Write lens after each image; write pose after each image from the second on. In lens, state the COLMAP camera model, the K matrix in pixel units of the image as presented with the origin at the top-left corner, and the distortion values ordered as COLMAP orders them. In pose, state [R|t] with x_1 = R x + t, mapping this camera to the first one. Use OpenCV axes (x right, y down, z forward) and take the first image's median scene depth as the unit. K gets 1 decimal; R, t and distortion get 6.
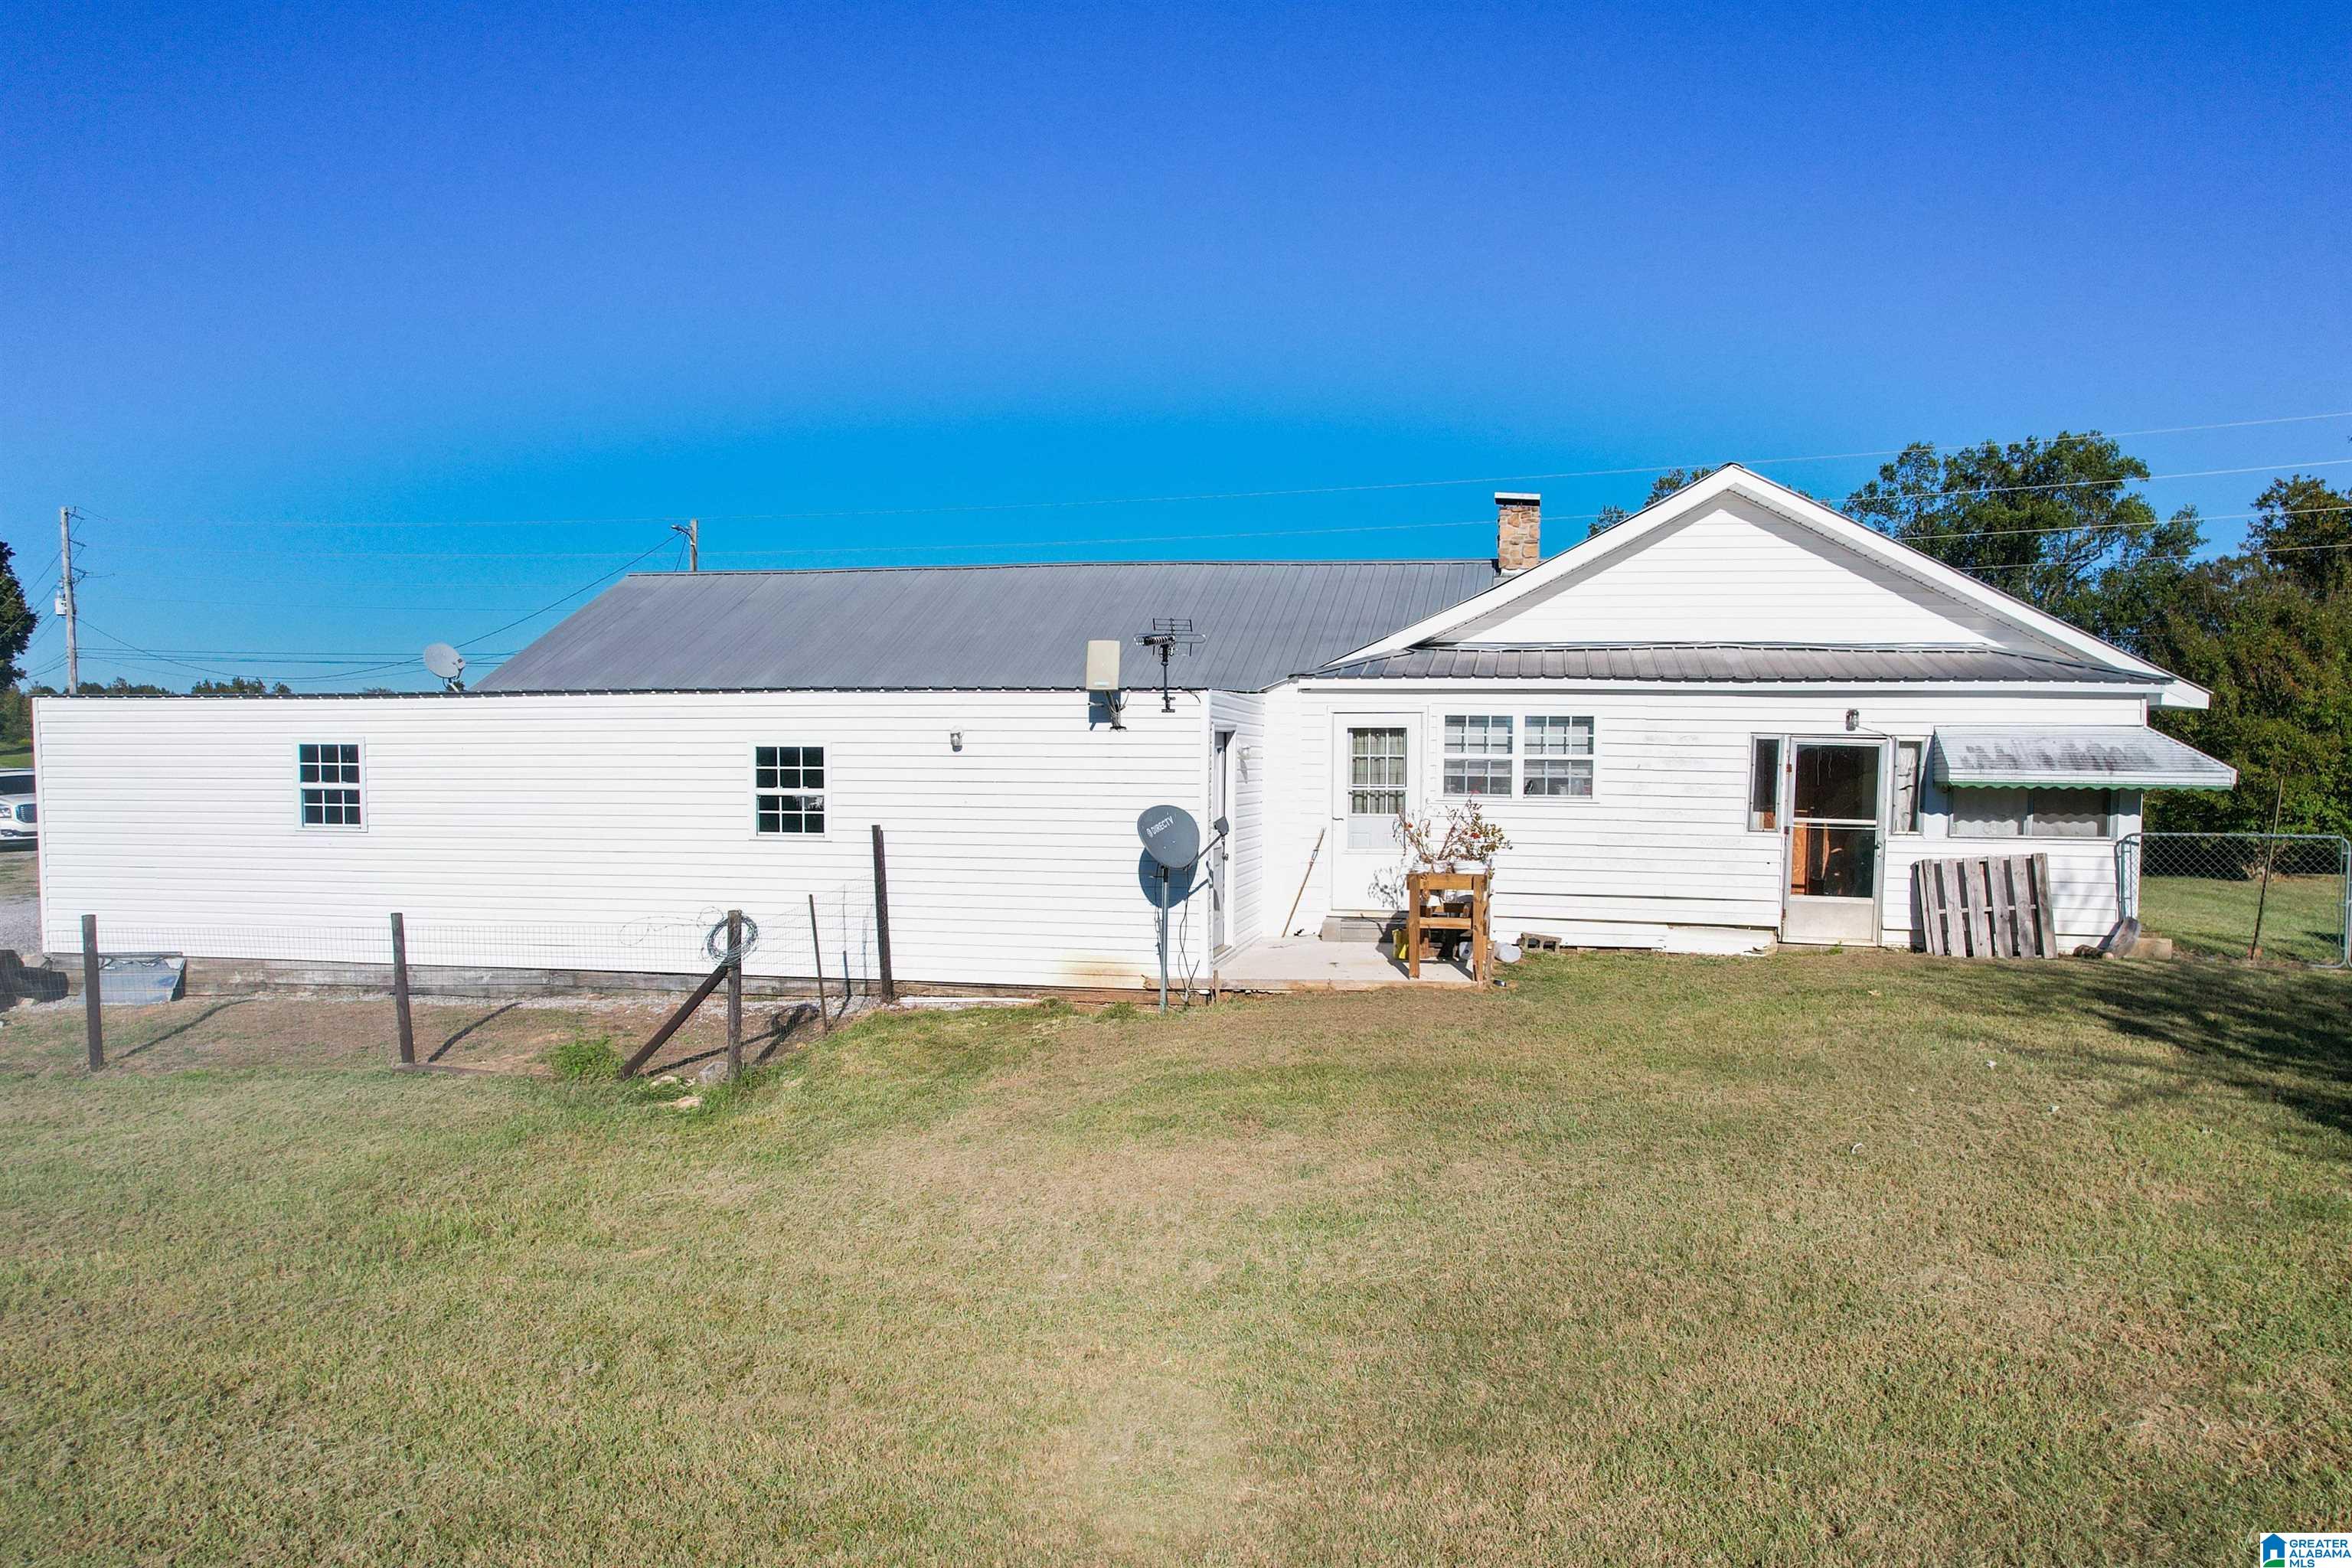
lens RADIAL K [[1484.9, 0, 1279.5], [0, 1484.9, 828.0], [0, 0, 1]] dist [-0.024450, -0.000505]
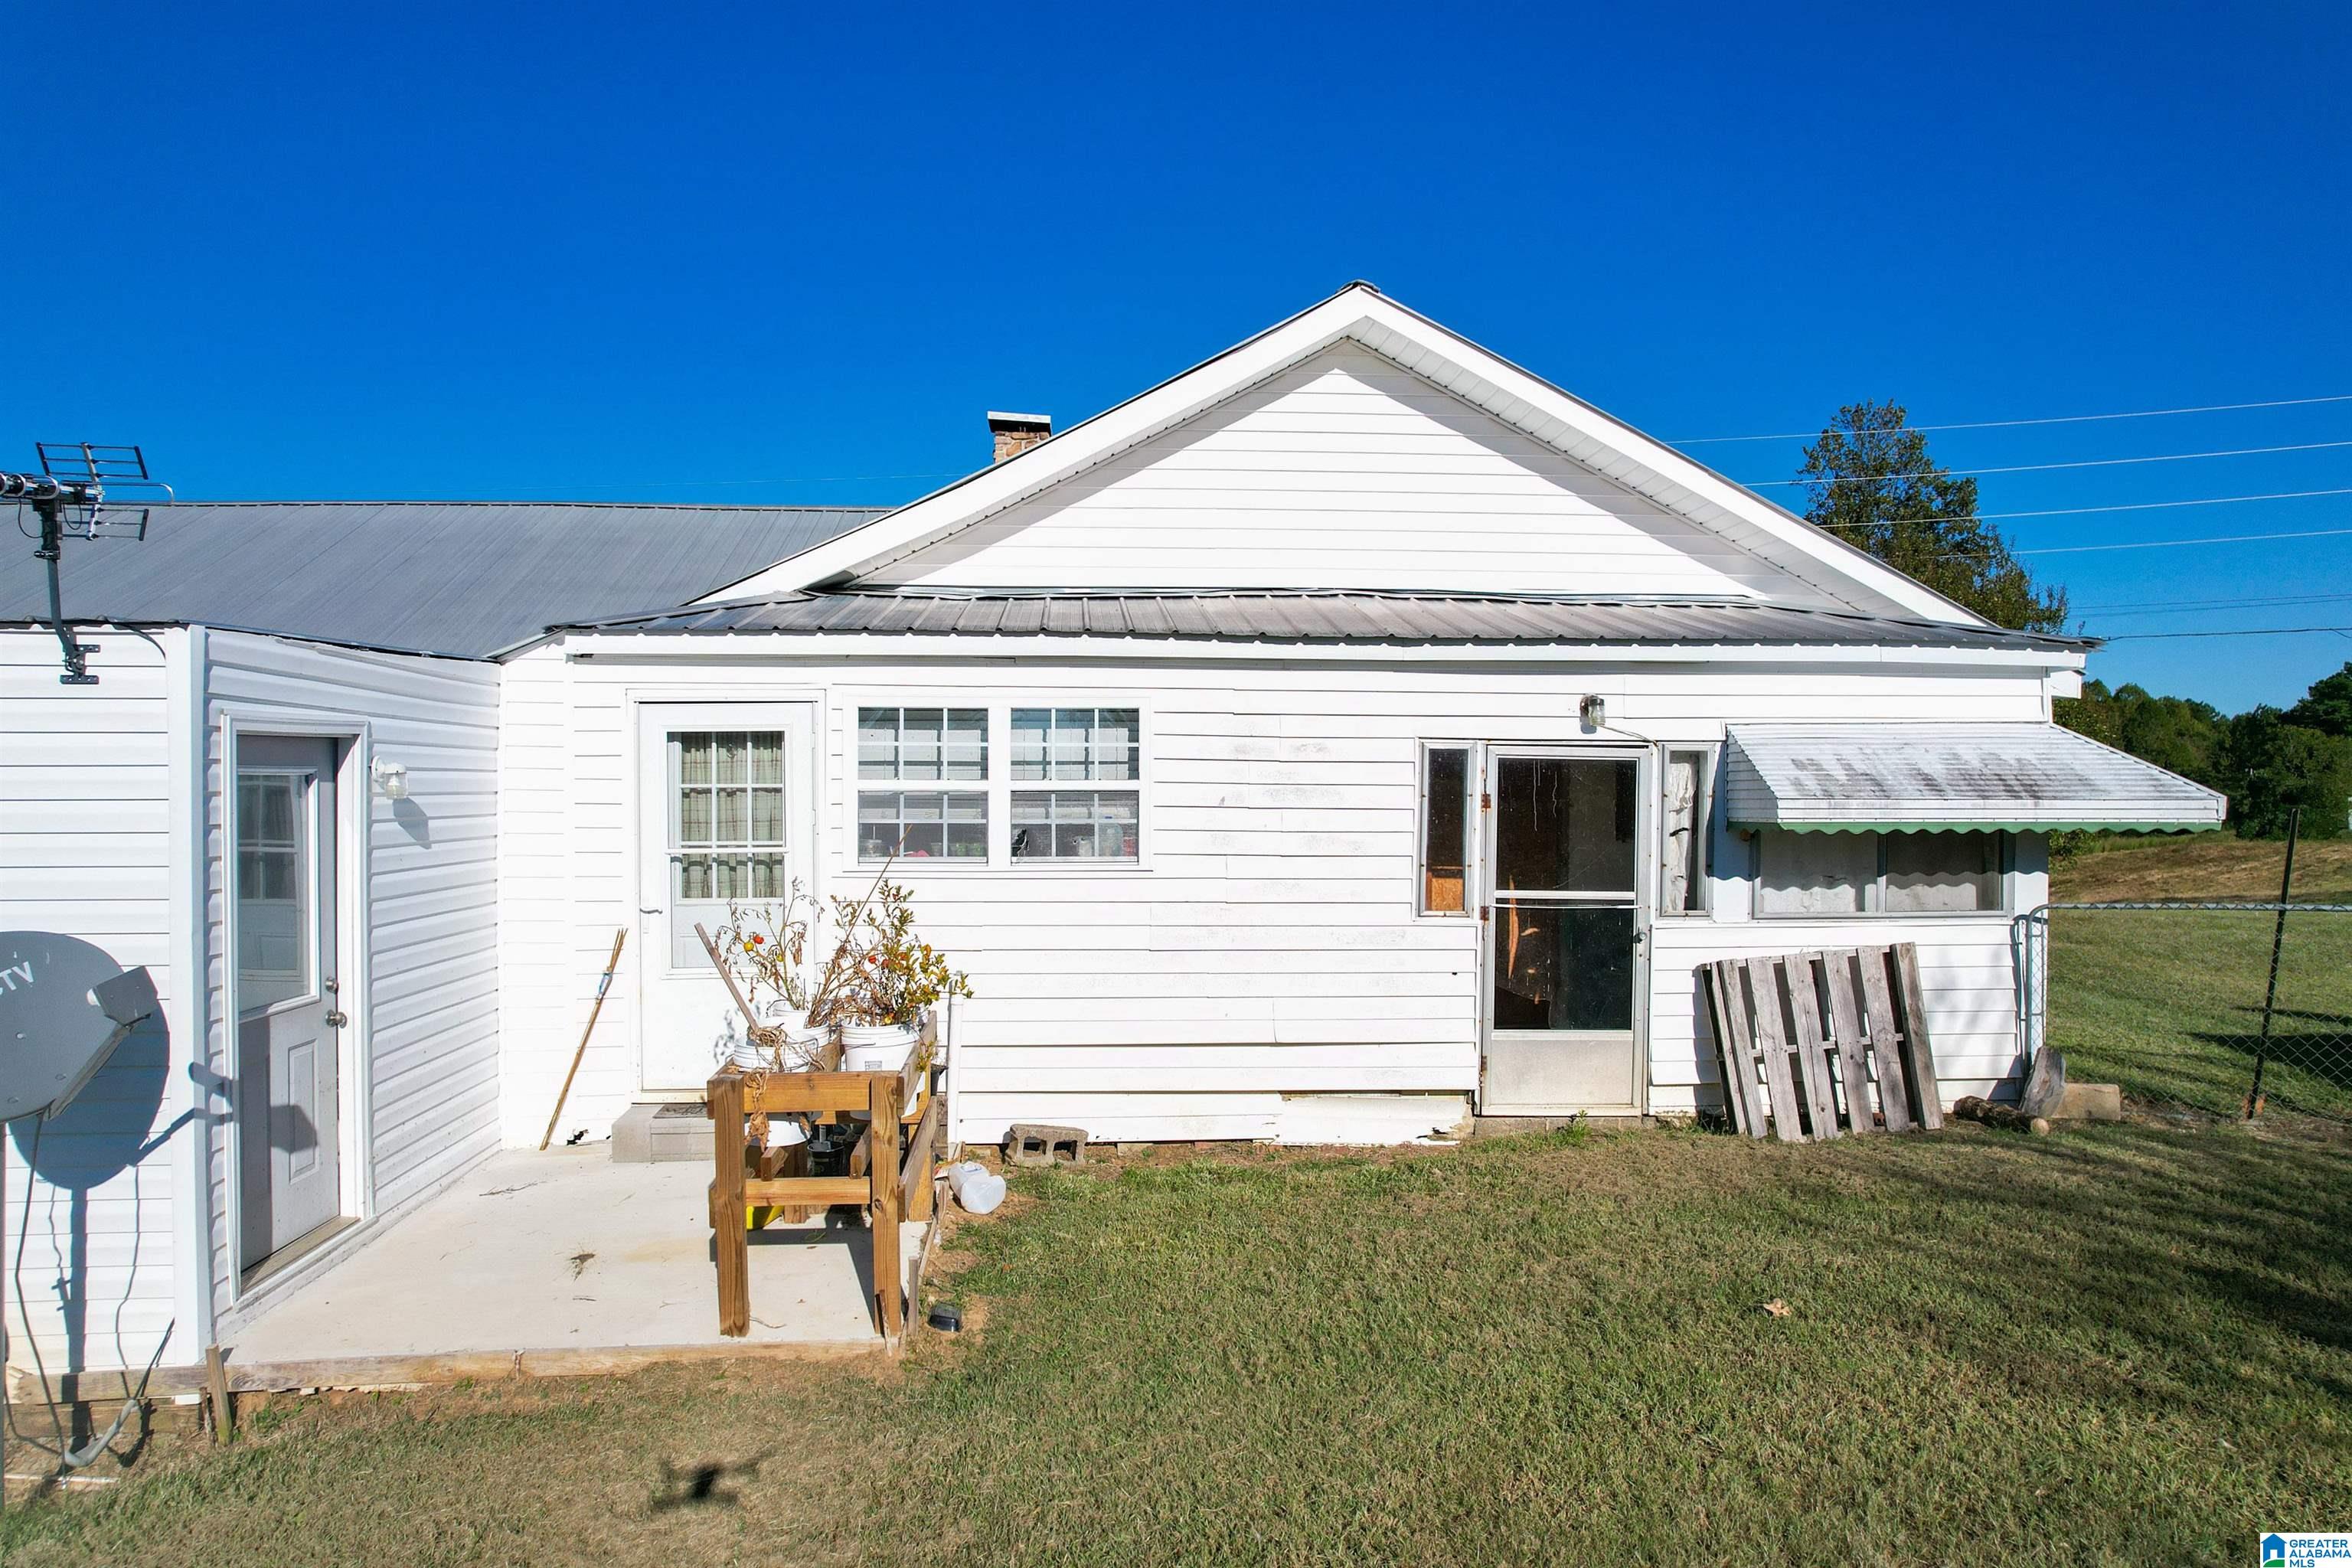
lens RADIAL K [[1511.5, 0, 1176.0], [0, 1511.5, 784.0], [0, 0, 1]] dist [-0.085584, 0.000186]
pose [[0.970044, -0.009963, 0.242727, 0.093403], [0.020801, 0.998896, -0.042128, -0.025161], [-0.242039, 0.045915, 0.969180, 0.475254]]
